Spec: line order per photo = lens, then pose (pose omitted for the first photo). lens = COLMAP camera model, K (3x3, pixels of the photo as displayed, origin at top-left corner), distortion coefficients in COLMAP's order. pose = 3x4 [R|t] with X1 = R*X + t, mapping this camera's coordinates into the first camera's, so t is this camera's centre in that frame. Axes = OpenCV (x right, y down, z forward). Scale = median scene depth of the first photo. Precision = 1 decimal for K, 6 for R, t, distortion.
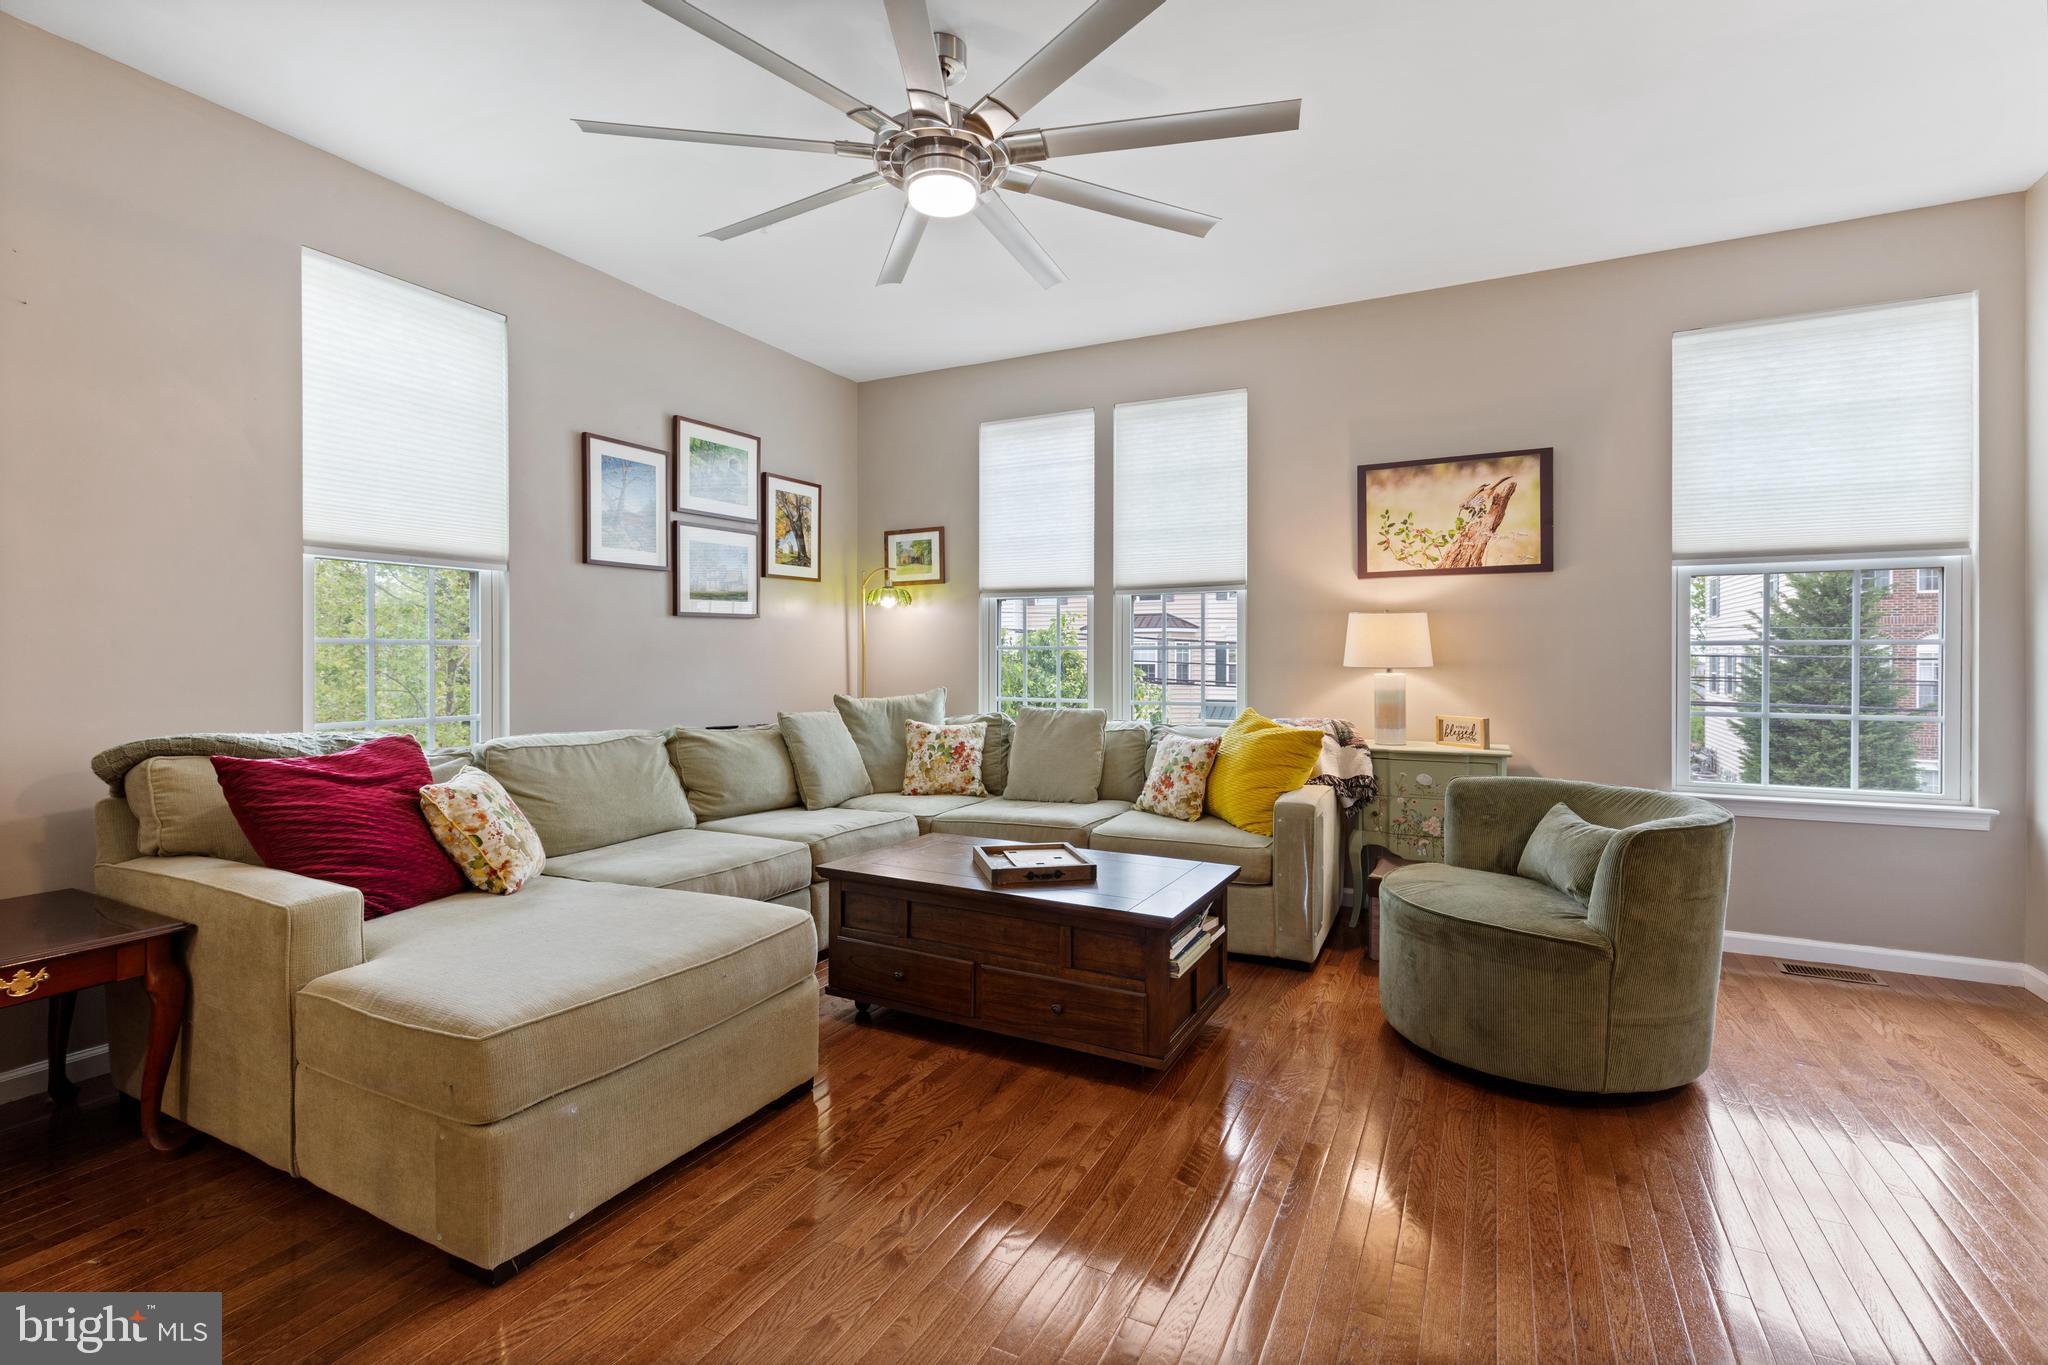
lens RADIAL K [[930.0, 0, 1000.6], [0, 930.0, 648.2], [0, 0, 1]] dist [0.006739, -0.001989]
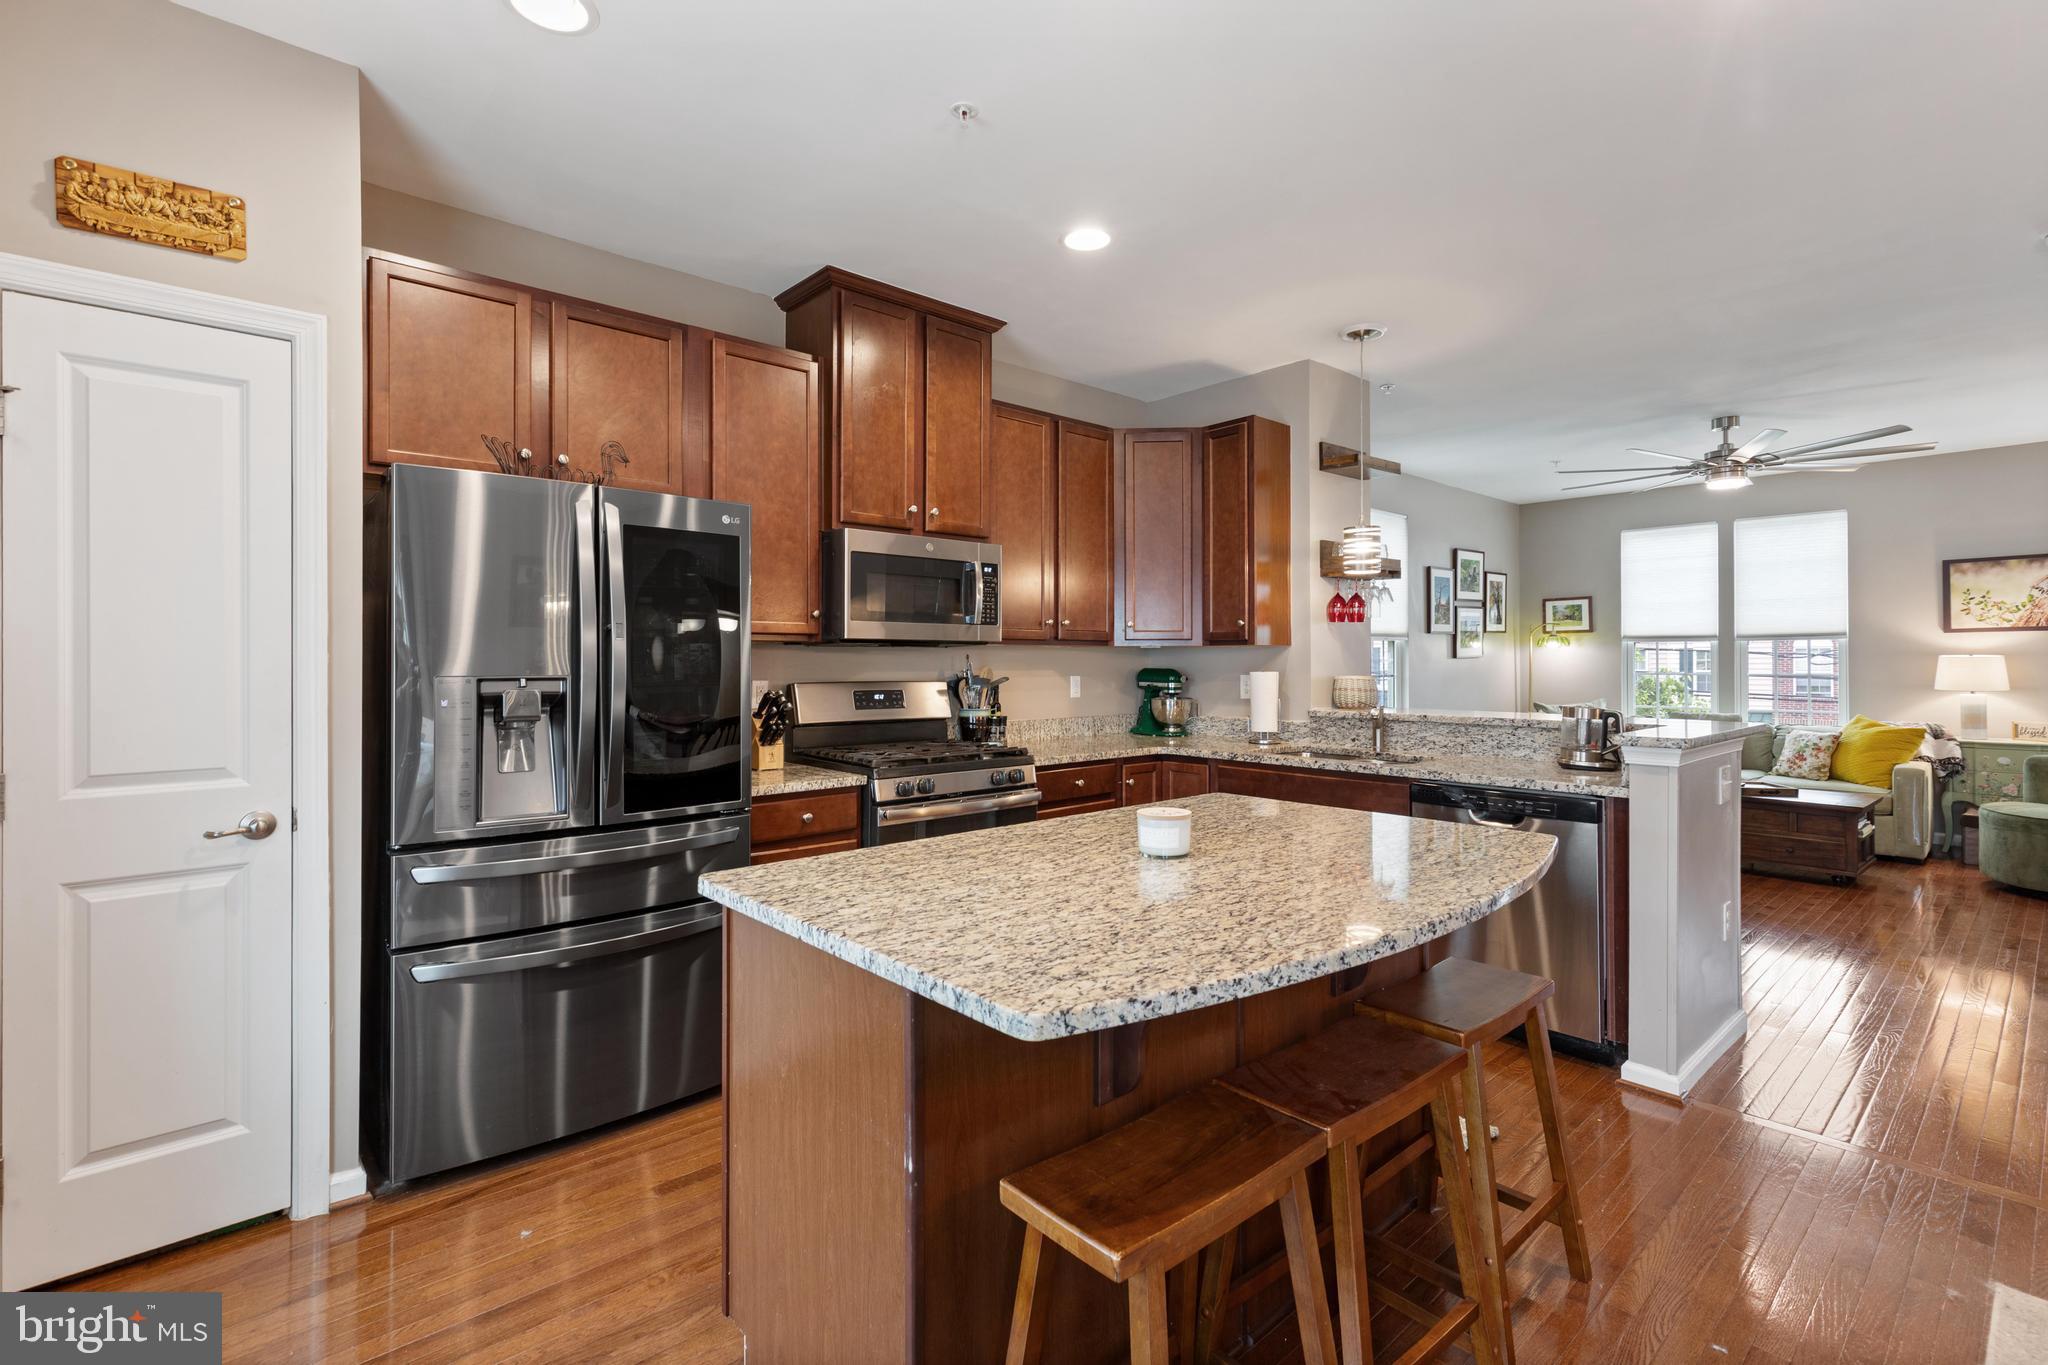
lens RADIAL K [[930.0, 0, 1005.0], [0, 930.0, 649.2], [0, 0, 1]] dist [0.006739, -0.001989]
pose [[0.933815, -0.007262, -0.357681, -0.524539], [0.006622, 0.999974, -0.003016, -0.053278], [0.357694, 0.000448, 0.933839, -1.023120]]
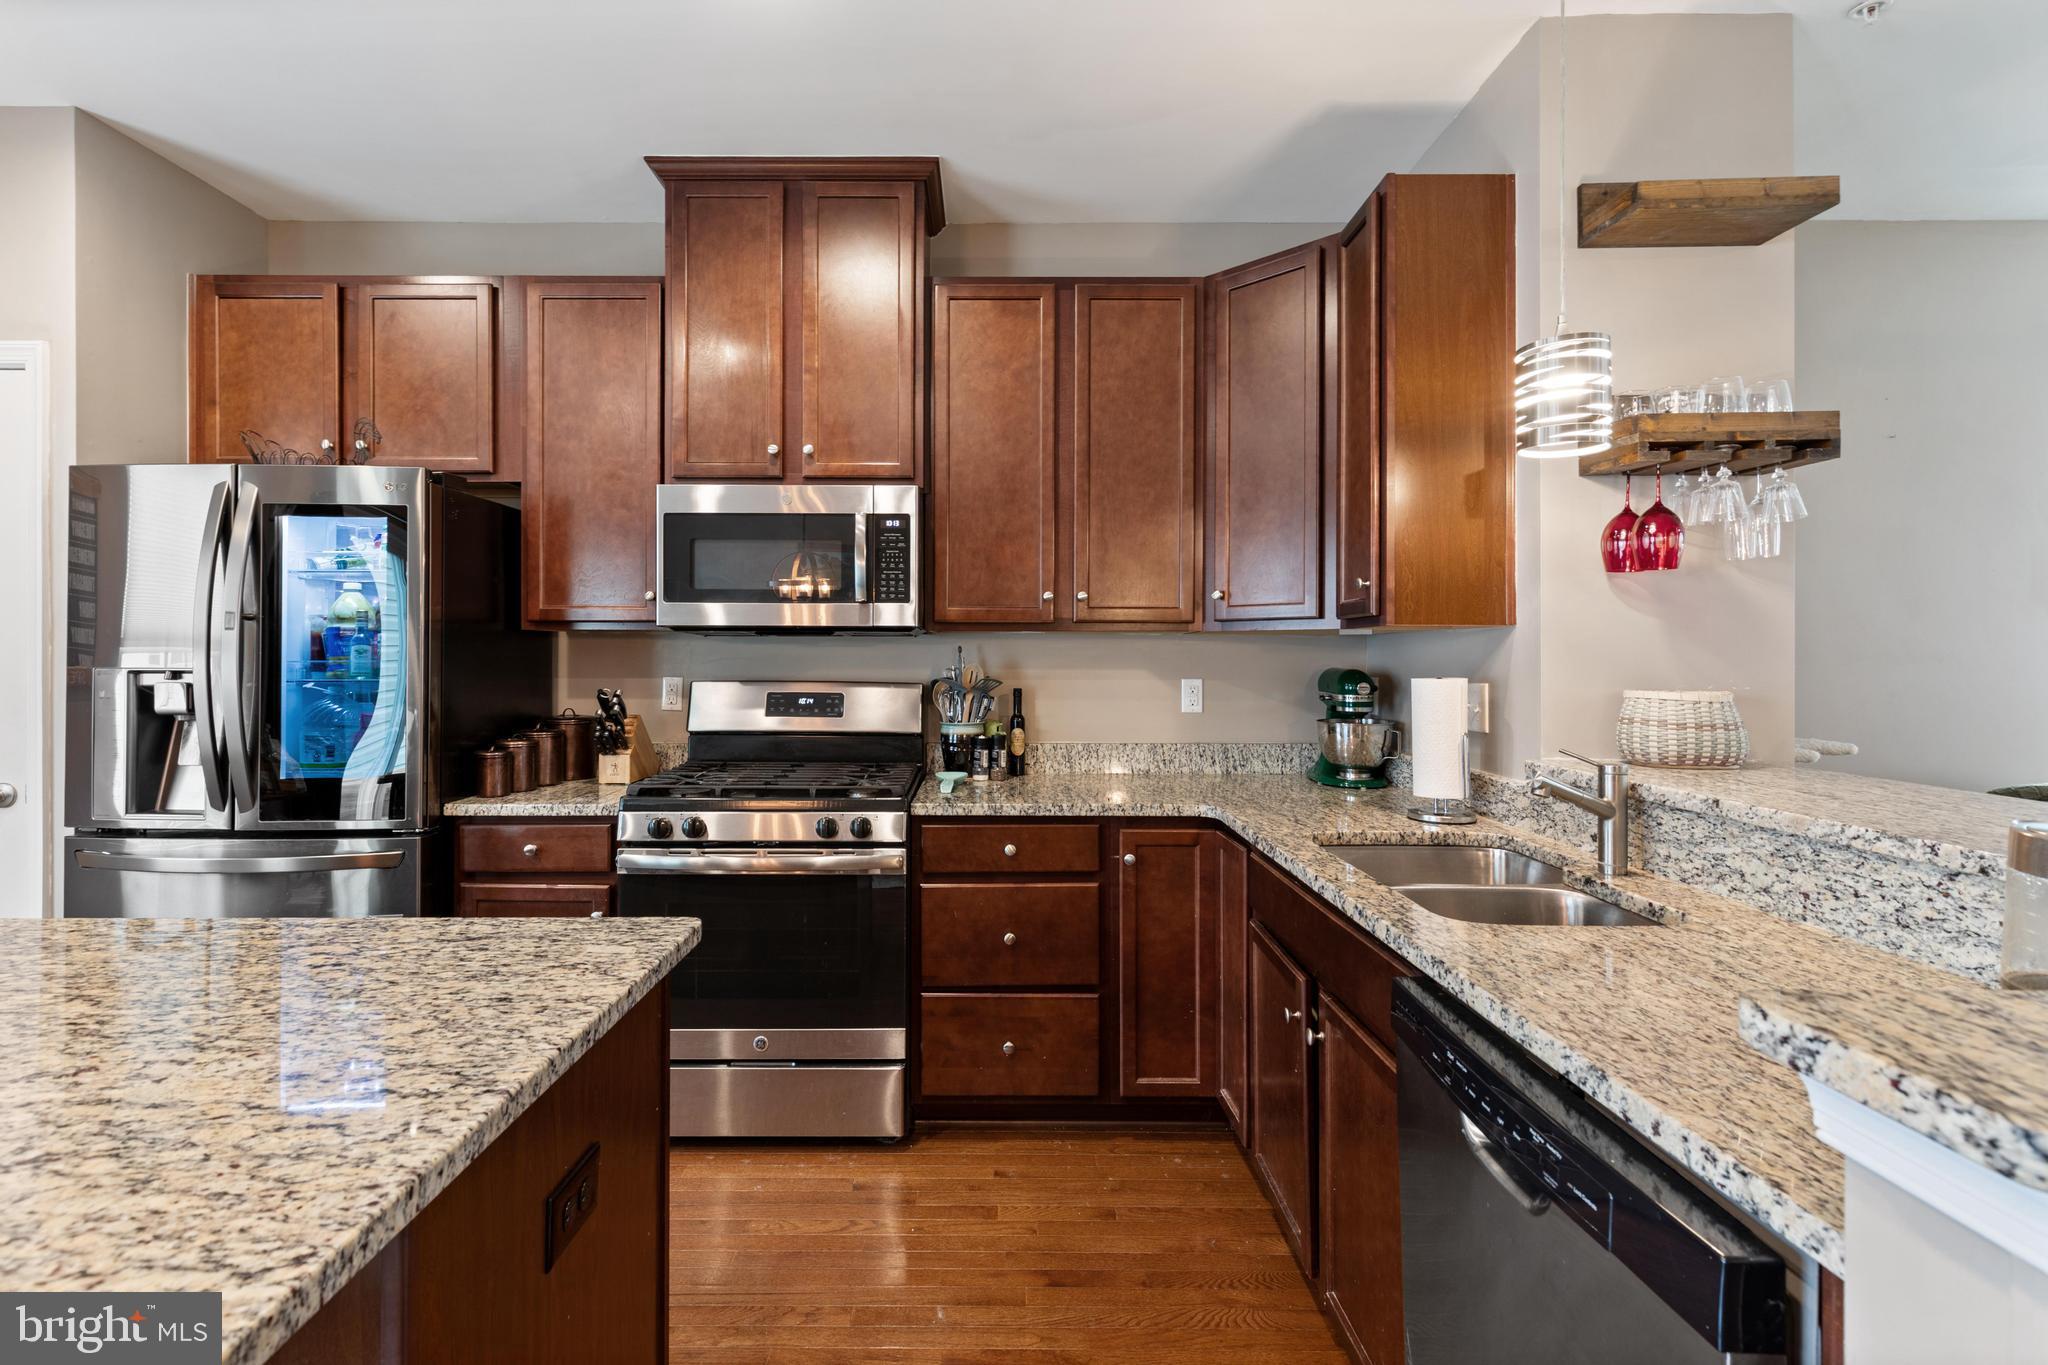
lens RADIAL K [[930.0, 0, 980.4], [0, 930.0, 654.6], [0, 0, 1]] dist [0.006739, -0.001989]
pose [[0.467220, -0.002464, -0.884138, -0.272863], [0.008269, 0.999965, 0.001583, -0.045407], [0.884103, -0.008051, 0.467223, -0.404826]]
